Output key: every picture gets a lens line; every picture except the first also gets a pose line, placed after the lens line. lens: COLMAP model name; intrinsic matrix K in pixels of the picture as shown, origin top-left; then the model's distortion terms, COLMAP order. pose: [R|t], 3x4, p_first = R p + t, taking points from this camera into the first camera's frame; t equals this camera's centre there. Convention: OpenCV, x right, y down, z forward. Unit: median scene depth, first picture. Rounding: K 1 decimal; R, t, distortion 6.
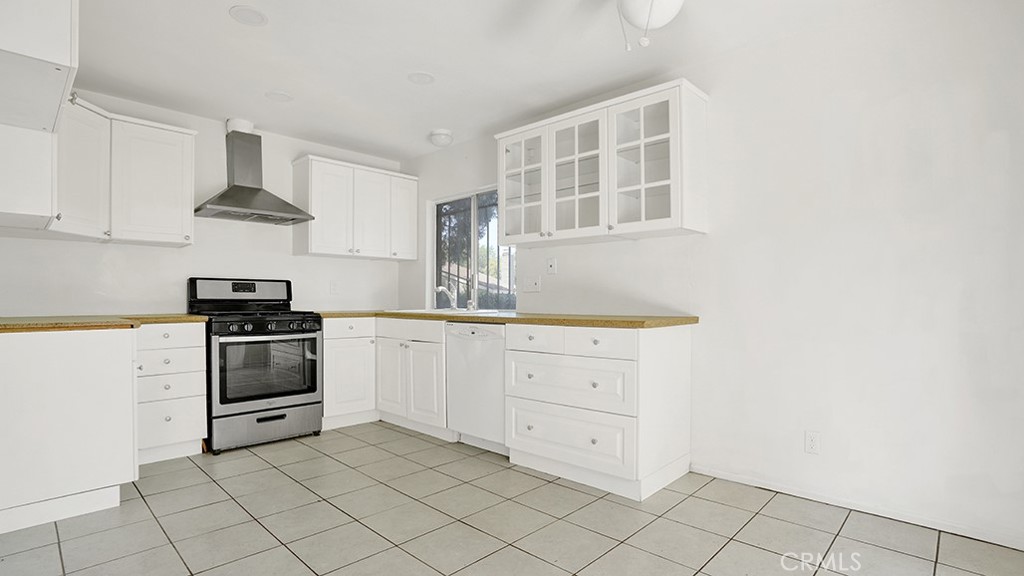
lens RADIAL K [[498.7, 0, 521.5], [0, 498.7, 302.1], [0, 0, 1]] dist [-0.052630, 0.015167]
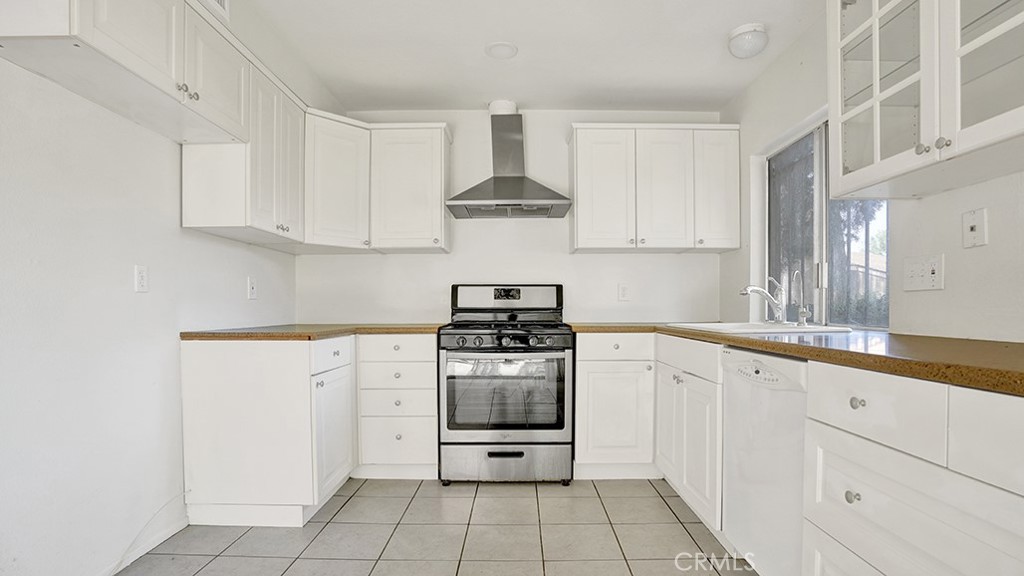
lens RADIAL K [[498.7, 0, 517.3], [0, 498.7, 318.3], [0, 0, 1]] dist [-0.052630, 0.015167]
pose [[0.680306, 0.012160, -0.732827, 0.095523], [-0.000005, 0.999862, 0.016586, -0.001823], [0.732928, -0.011280, 0.680213, 0.427772]]
